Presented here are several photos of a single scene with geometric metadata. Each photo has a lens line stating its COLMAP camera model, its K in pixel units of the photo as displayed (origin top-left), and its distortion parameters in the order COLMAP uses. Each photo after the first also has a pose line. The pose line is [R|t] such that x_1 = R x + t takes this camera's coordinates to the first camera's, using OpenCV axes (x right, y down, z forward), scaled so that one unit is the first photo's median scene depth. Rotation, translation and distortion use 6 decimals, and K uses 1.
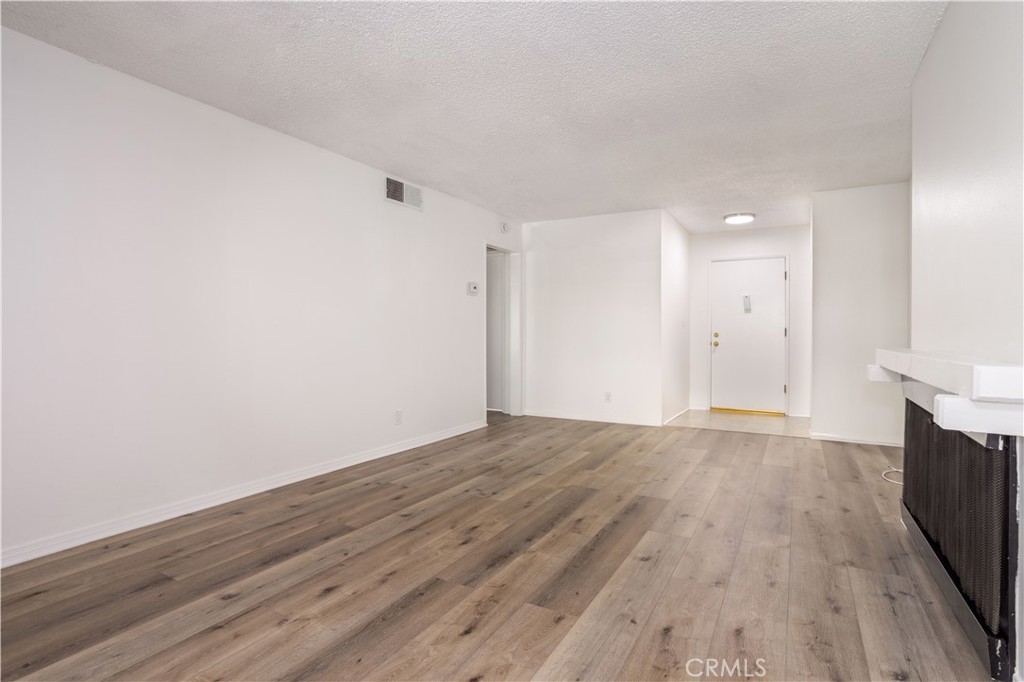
lens RADIAL K [[507.7, 0, 509.8], [0, 507.7, 339.6], [0, 0, 1]] dist [-0.037015, 0.001715]
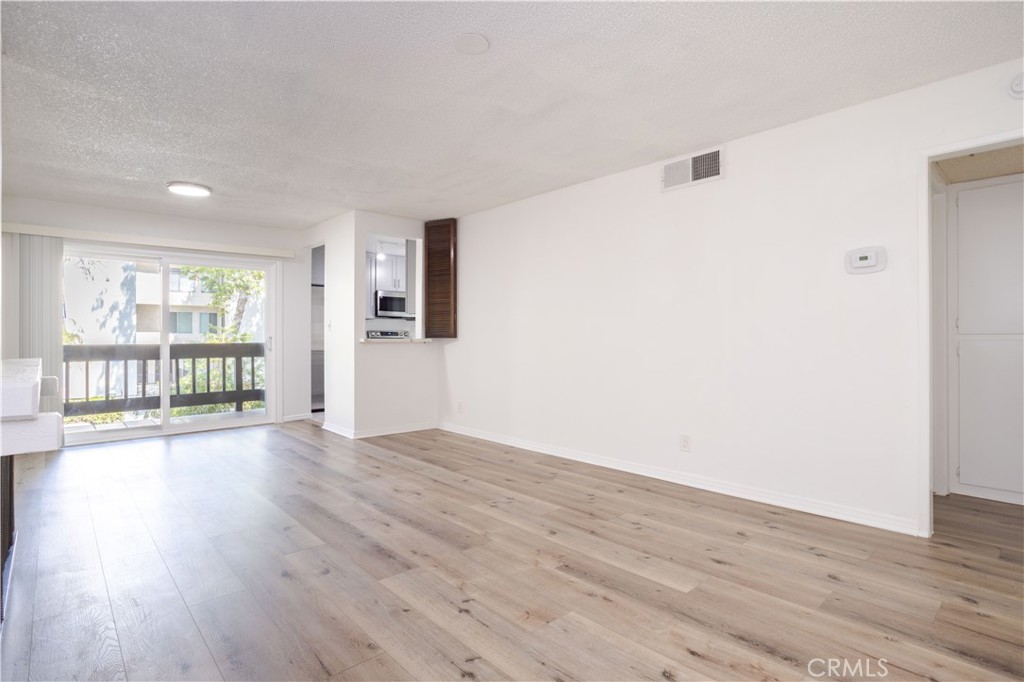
lens RADIAL K [[507.7, 0, 516.9], [0, 507.7, 339.2], [0, 0, 1]] dist [-0.037015, 0.001715]
pose [[-0.294863, -0.001137, -0.955539, 0.968994], [-0.013930, 0.999898, 0.003108, -0.023909], [0.955438, 0.014228, -0.294849, 1.444857]]
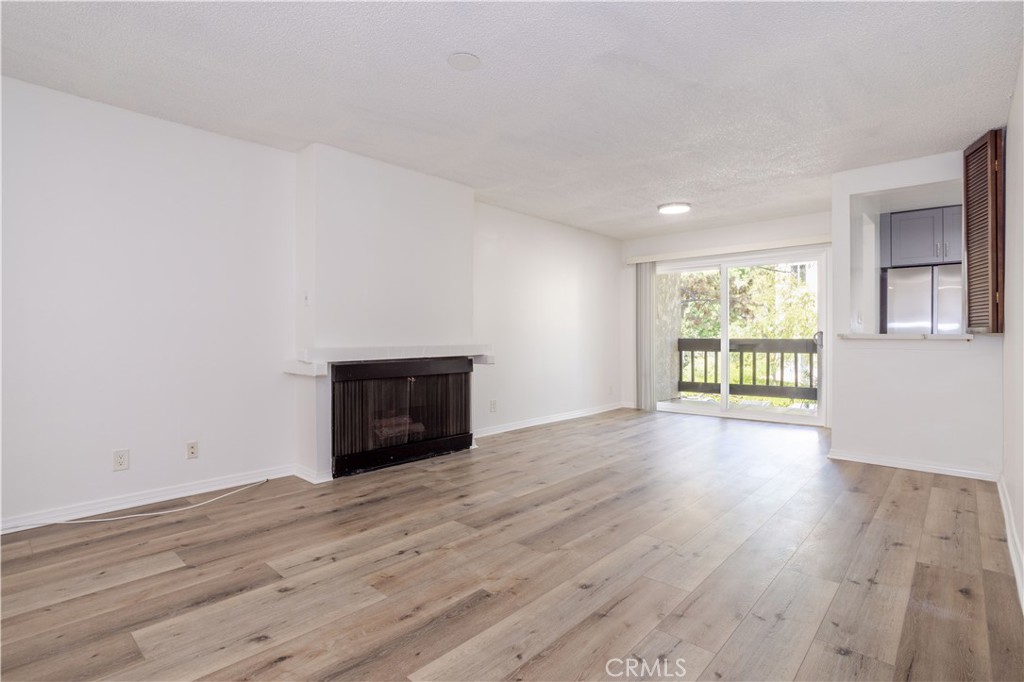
lens RADIAL K [[507.7, 0, 513.9], [0, 507.7, 338.4], [0, 0, 1]] dist [-0.037015, 0.001715]
pose [[-0.977520, -0.001192, 0.210840, 0.021673], [0.002921, 0.999811, 0.019196, -0.026818], [-0.210823, 0.019380, -0.977332, 1.935894]]
